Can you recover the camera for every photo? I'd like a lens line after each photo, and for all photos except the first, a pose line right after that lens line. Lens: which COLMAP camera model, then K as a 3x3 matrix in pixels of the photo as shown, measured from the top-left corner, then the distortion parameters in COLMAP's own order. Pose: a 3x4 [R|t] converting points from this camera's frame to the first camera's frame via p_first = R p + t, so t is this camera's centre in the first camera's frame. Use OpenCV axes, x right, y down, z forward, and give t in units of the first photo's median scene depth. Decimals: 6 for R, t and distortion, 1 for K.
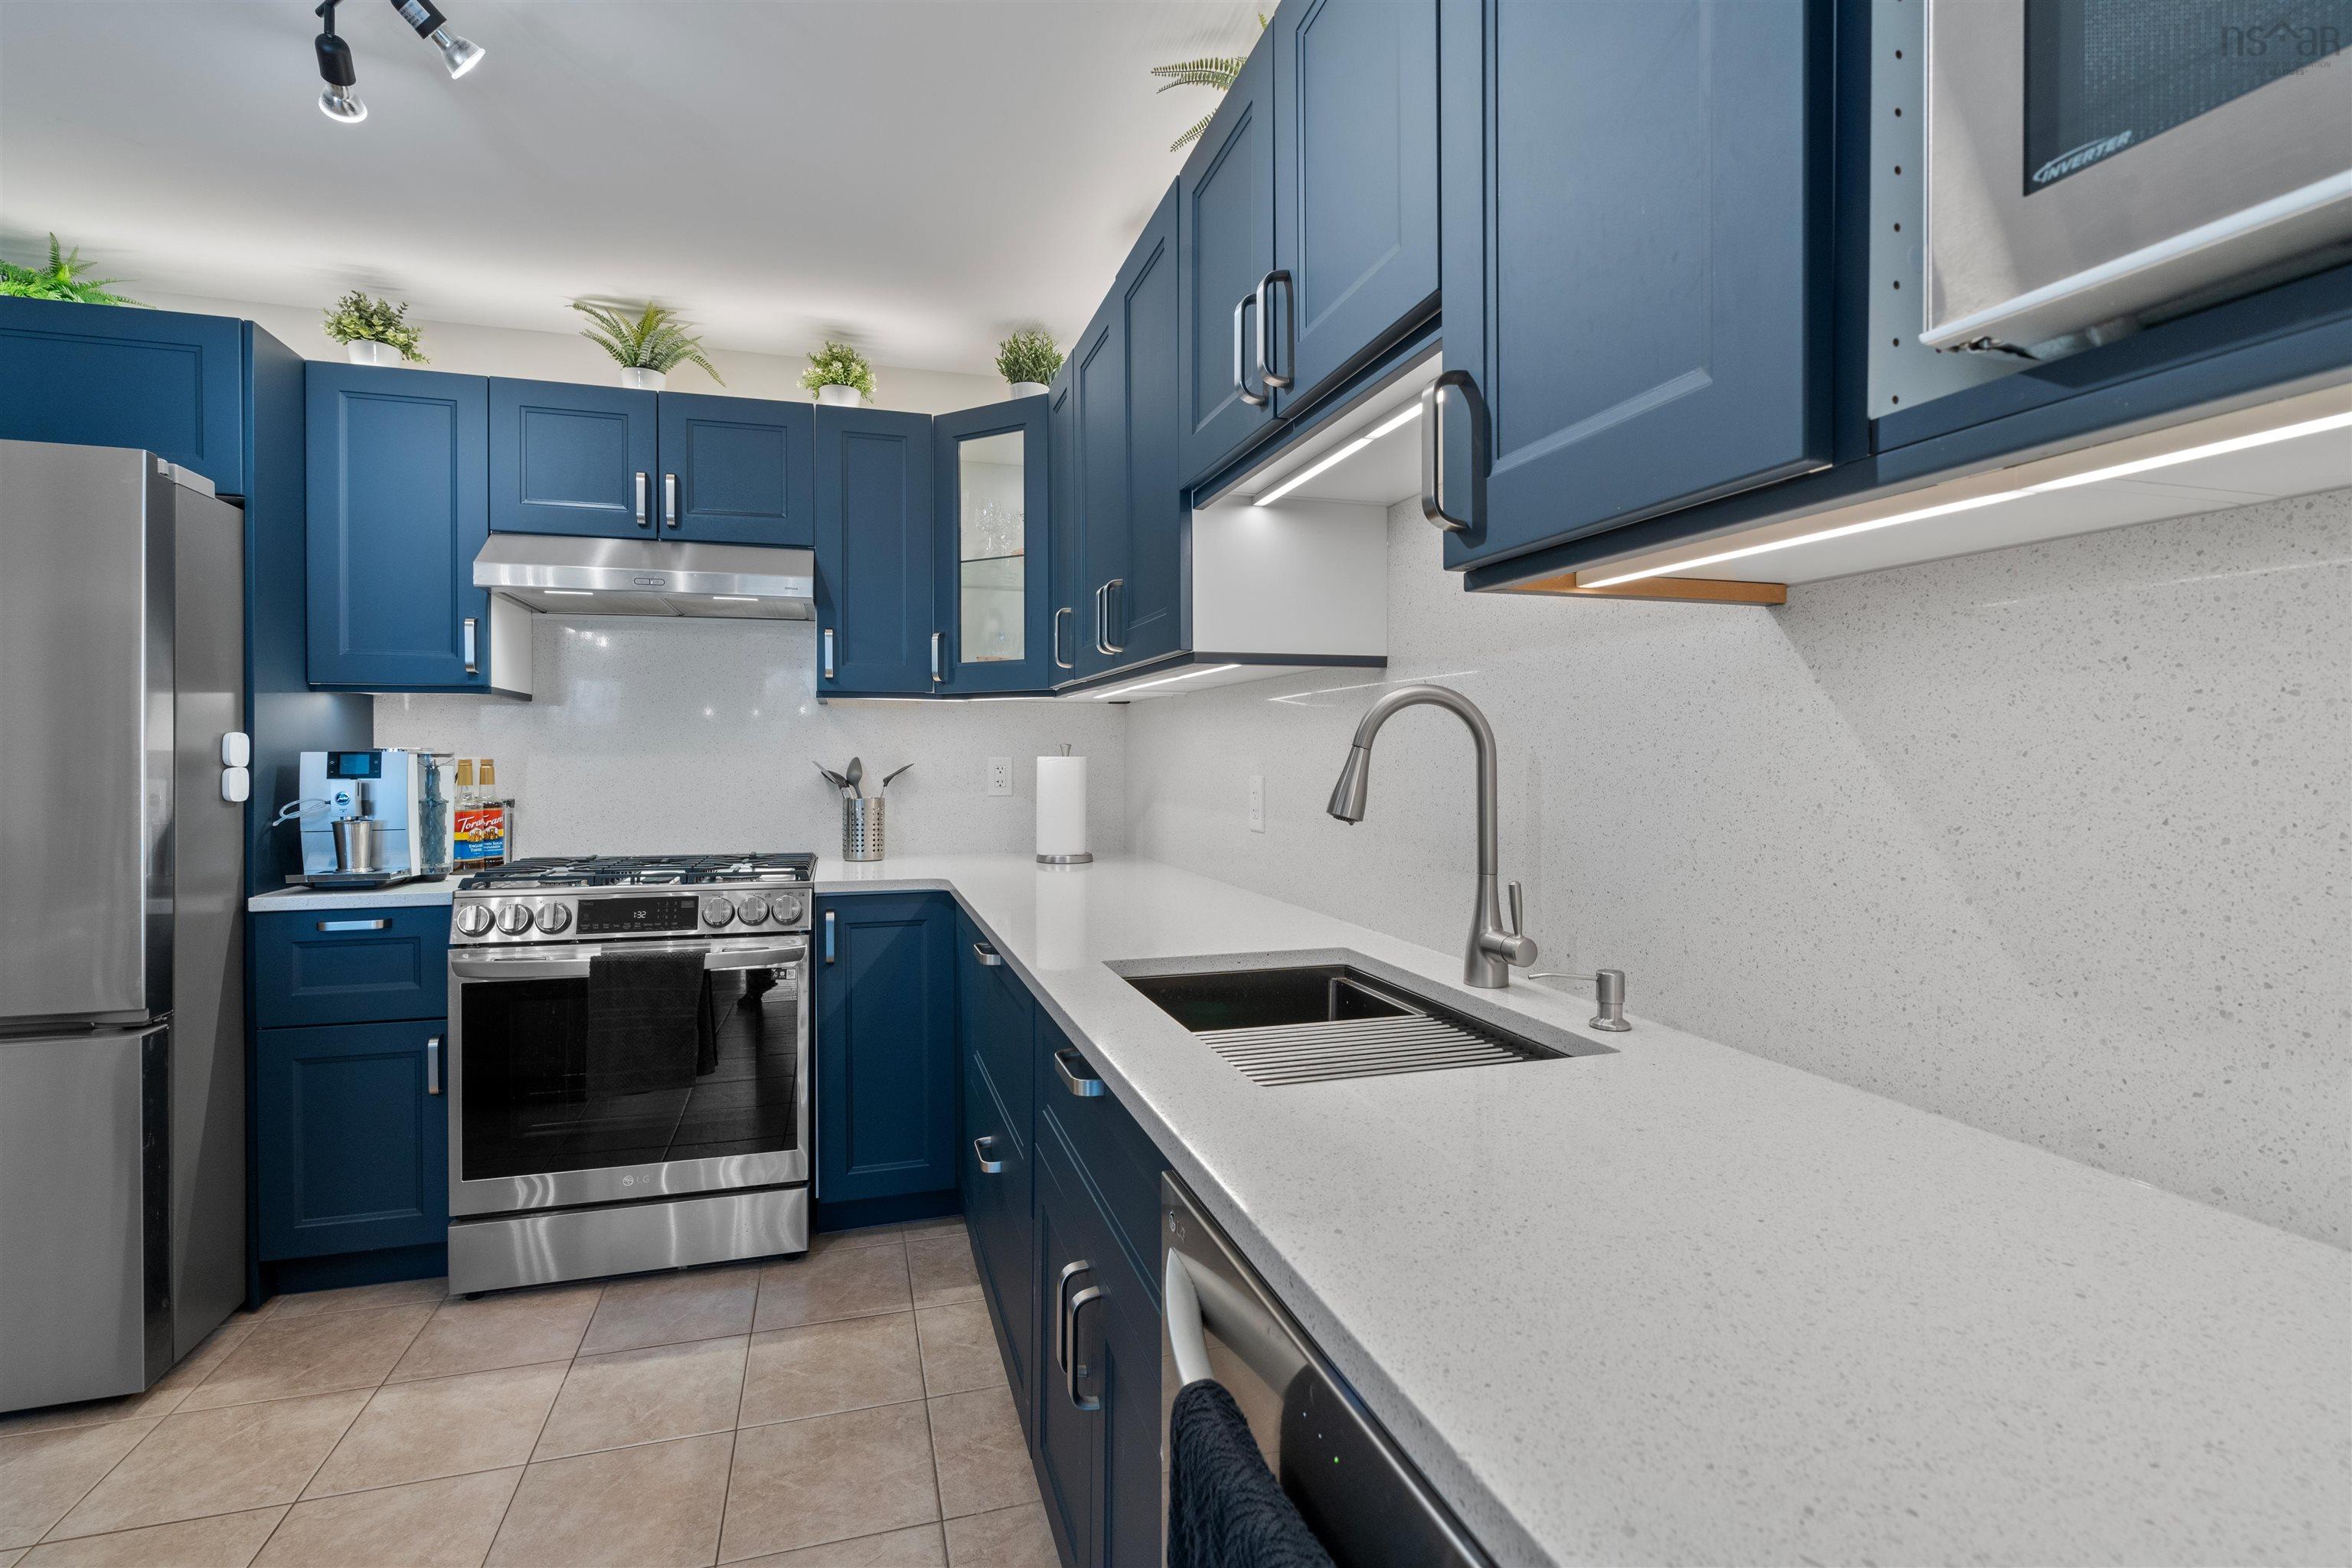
lens RADIAL K [[1068.6, 0, 1150.0], [0, 1068.6, 766.3], [0, 0, 1]] dist [-0.013274, 0.004722]
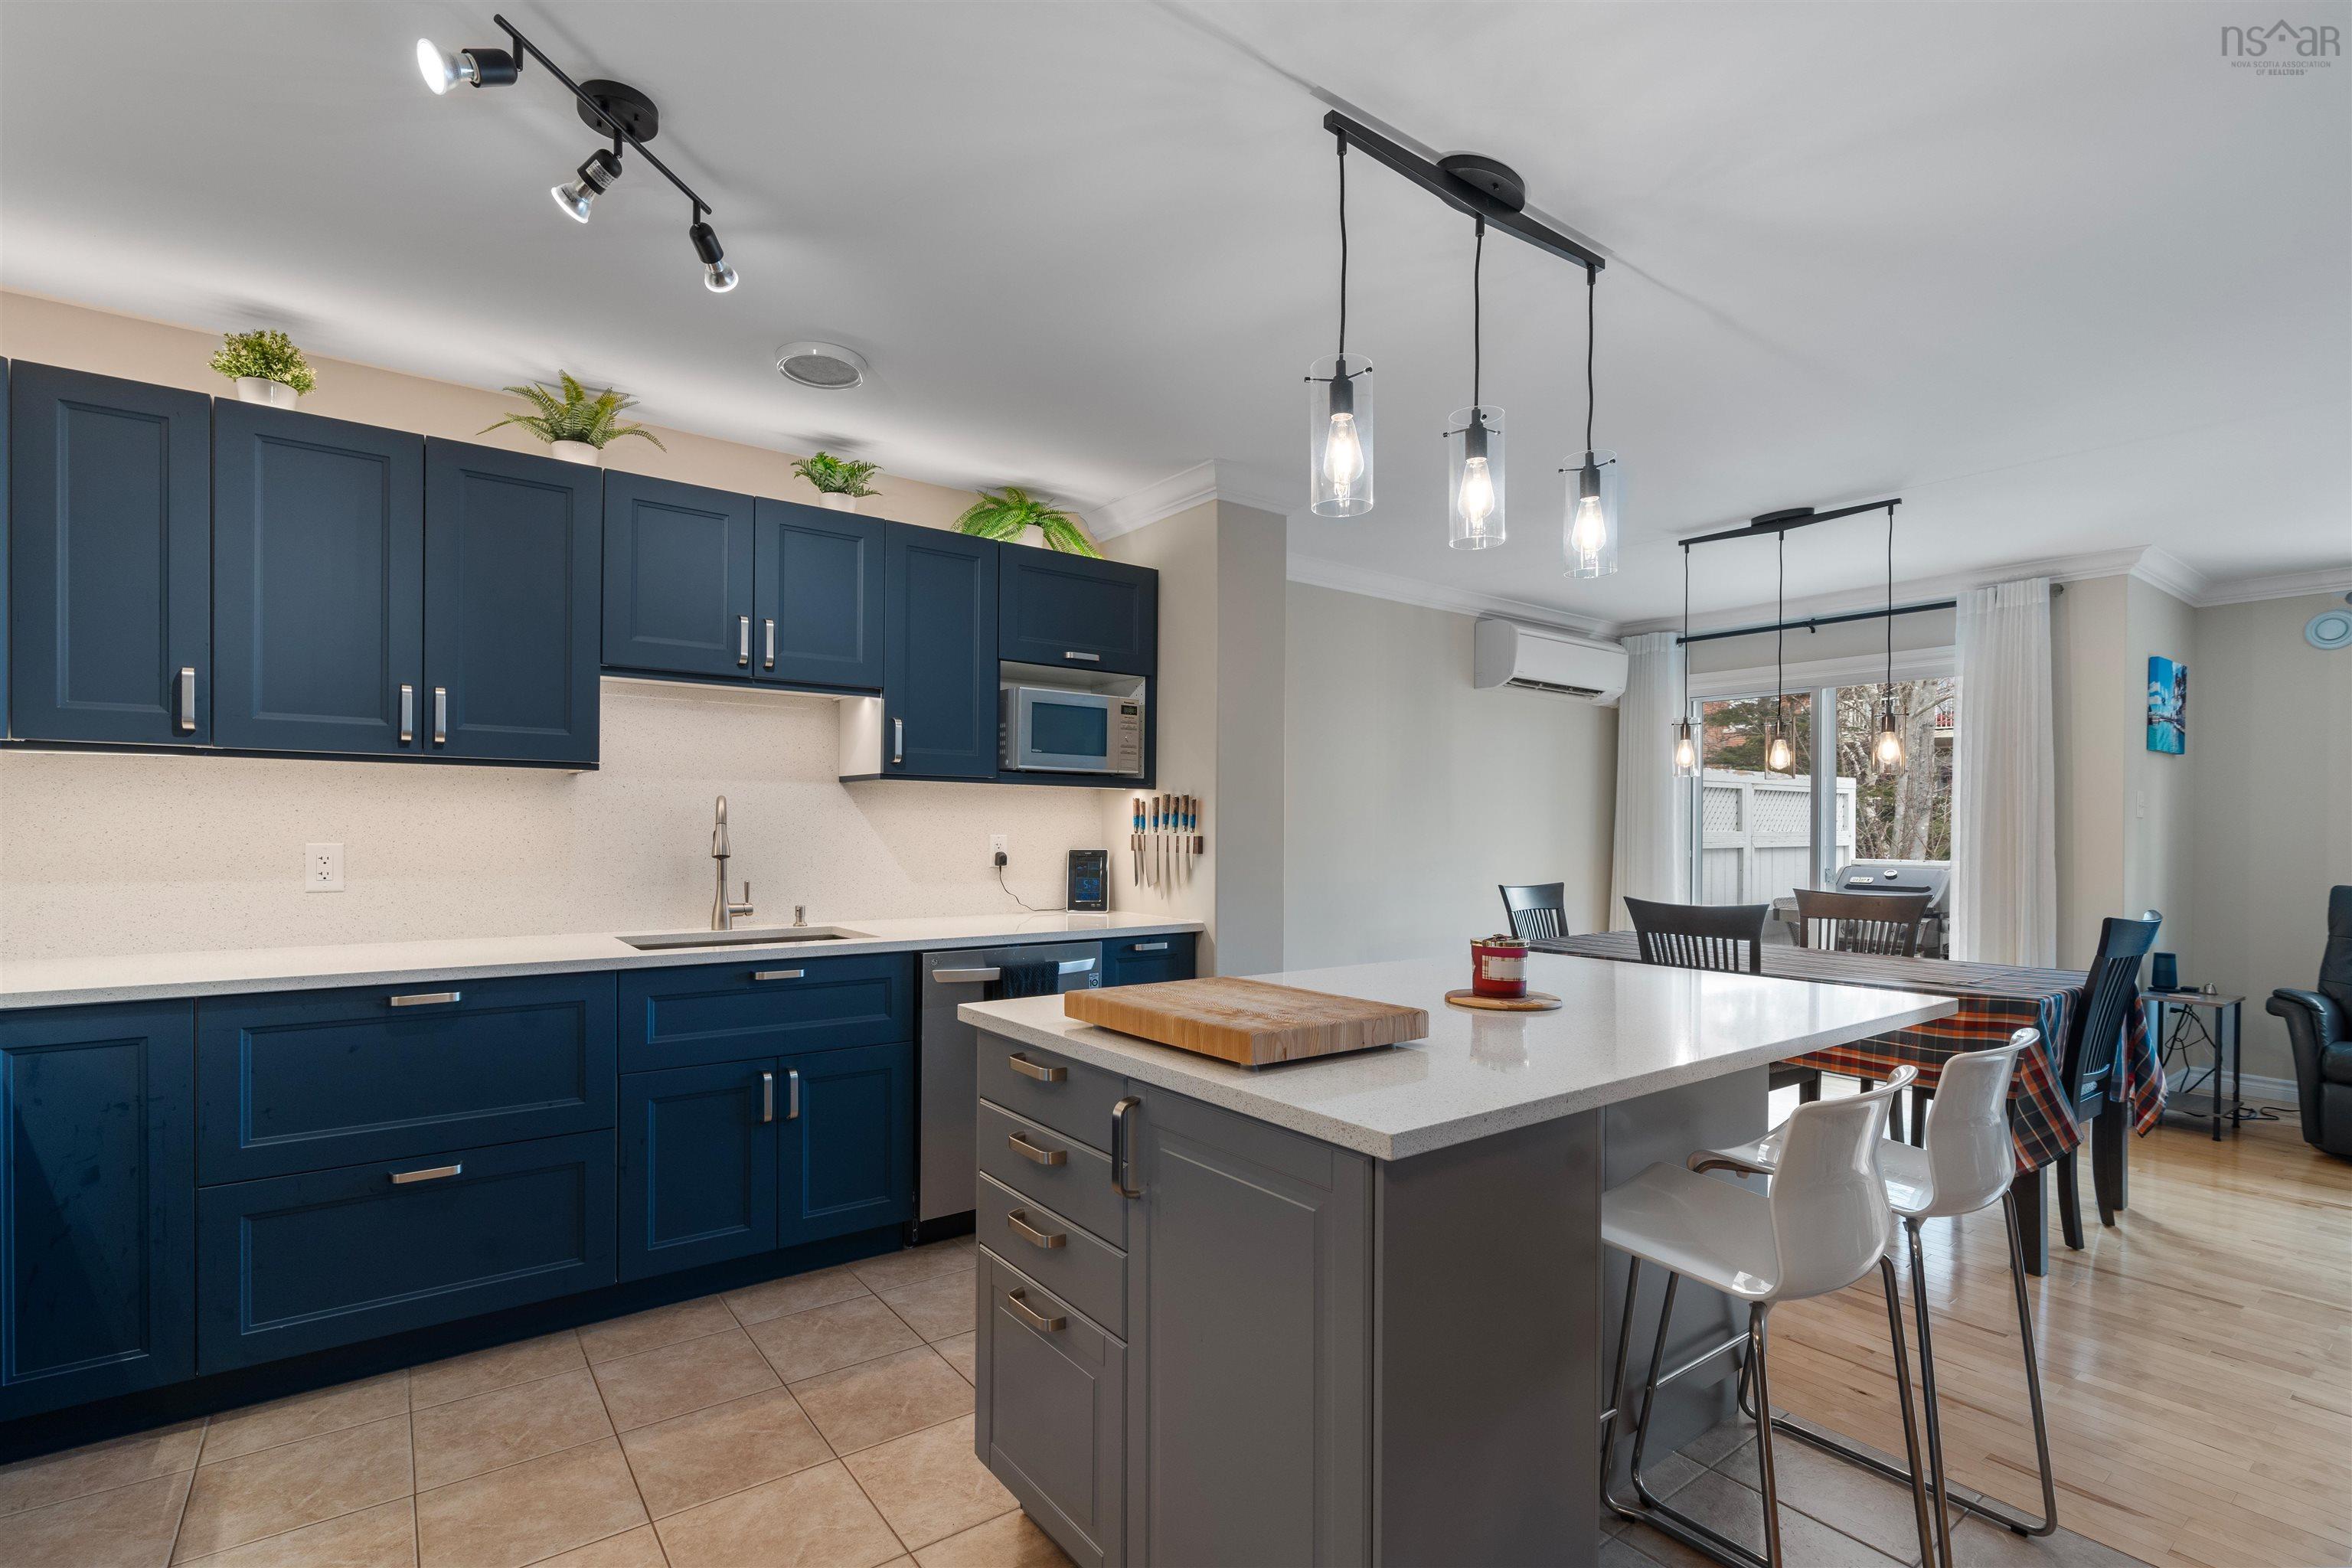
lens RADIAL K [[1068.6, 0, 1156.2], [0, 1068.6, 822.3], [0, 0, 1]] dist [-0.013274, 0.004722]
pose [[-0.327866, -0.001188, 0.944723, -1.228542], [0.000674, 0.999999, 0.001492, -0.014704], [-0.944724, 0.001126, -0.327865, 0.517820]]
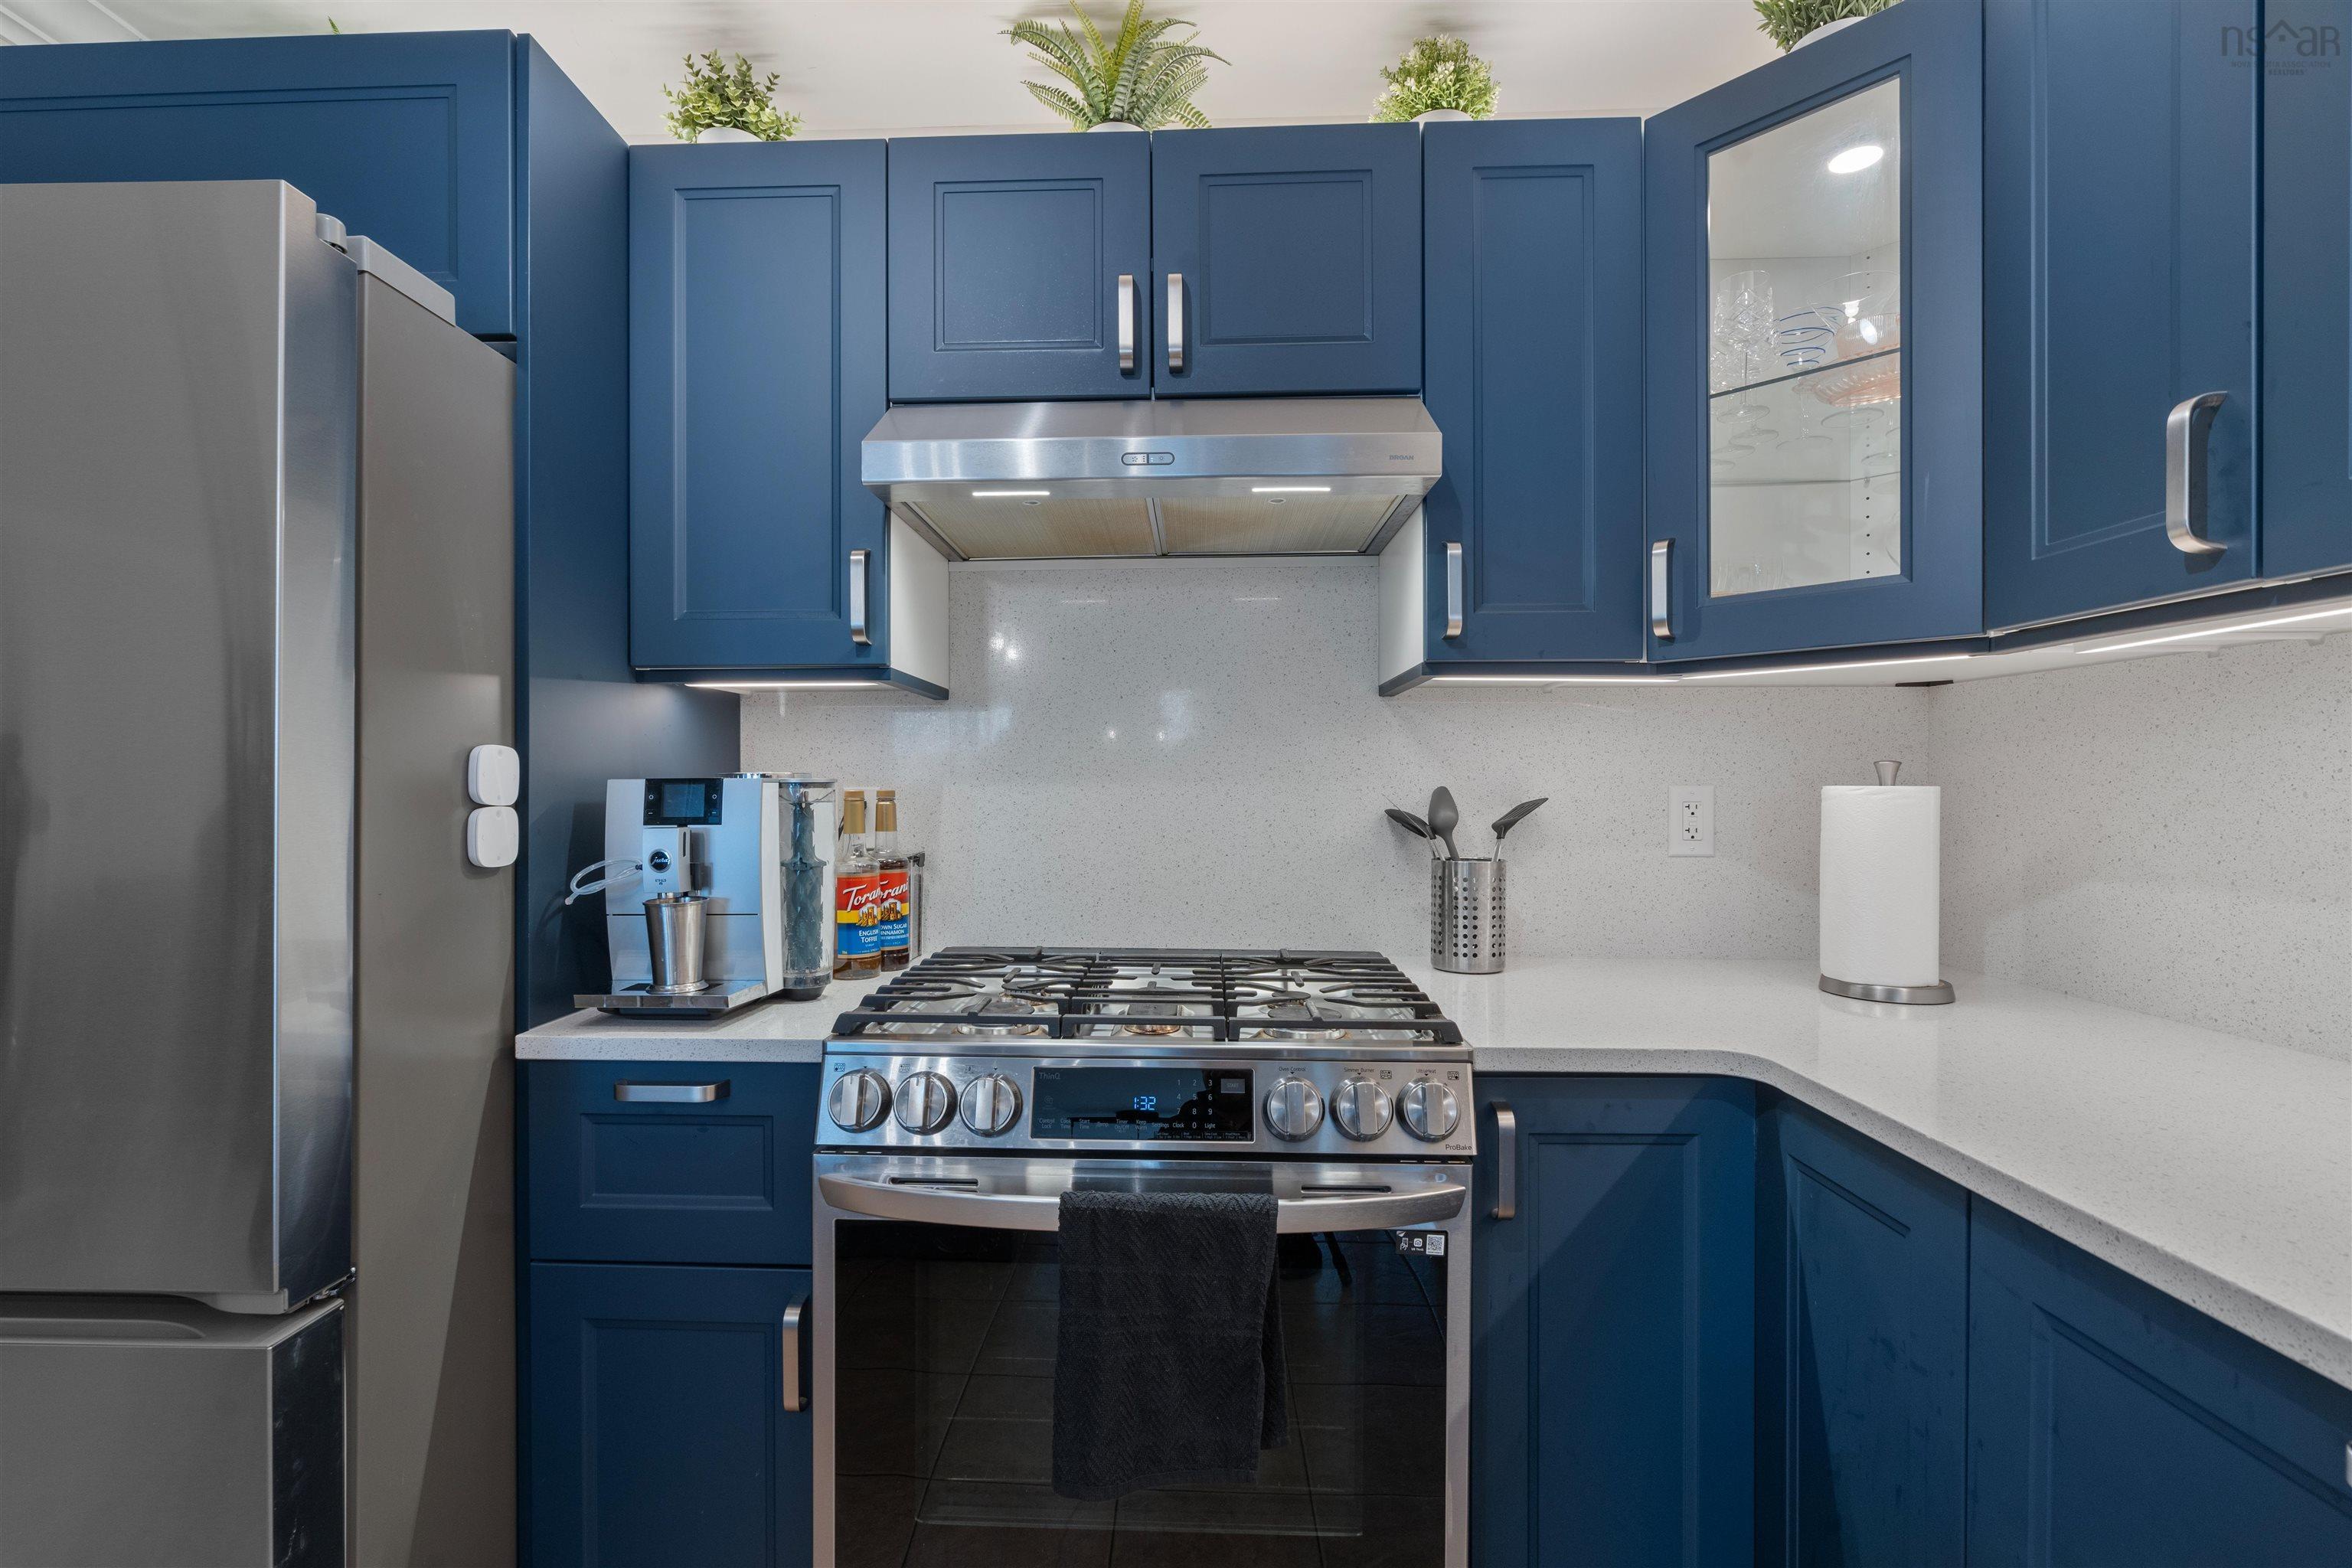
lens RADIAL K [[1068.6, 0, 1127.3], [0, 1068.6, 791.5], [0, 0, 1]] dist [-0.013274, 0.004722]
pose [[0.939733, 0.003047, -0.341895, -0.314293], [-0.002910, 0.999995, 0.000916, -0.007696], [0.341896, 0.000134, 0.939738, 0.524359]]
